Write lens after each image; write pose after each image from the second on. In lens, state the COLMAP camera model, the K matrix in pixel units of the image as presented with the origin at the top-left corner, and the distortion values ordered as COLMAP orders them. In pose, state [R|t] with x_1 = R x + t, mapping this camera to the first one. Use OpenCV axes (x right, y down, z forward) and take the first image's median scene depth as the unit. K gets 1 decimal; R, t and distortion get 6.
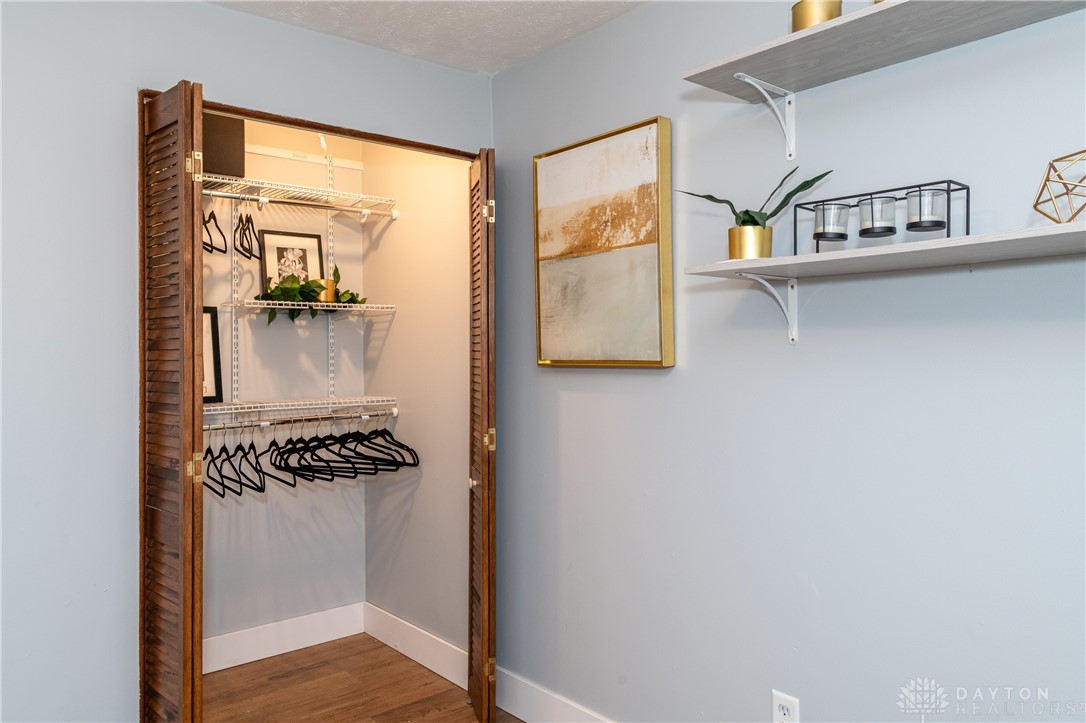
lens RADIAL K [[782.4, 0, 543.4], [0, 782.4, 345.0], [0, 0, 1]] dist [-0.003427, -0.000159]
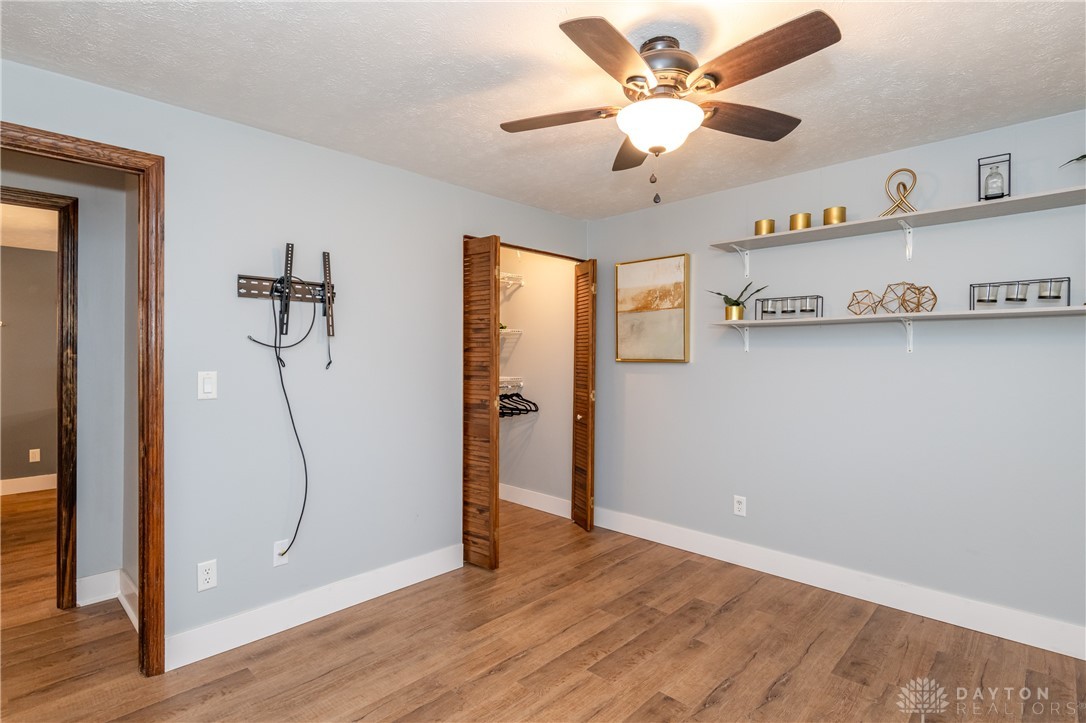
lens RADIAL K [[534.5, 0, 543.0], [0, 534.5, 361.5], [0, 0, 1]] dist [-0.000479, -0.000090]
pose [[0.994752, 0.012385, 0.101565, -0.396389], [-0.014569, 0.999678, 0.020795, -0.000858], [-0.101275, -0.022166, 0.994612, -0.491519]]
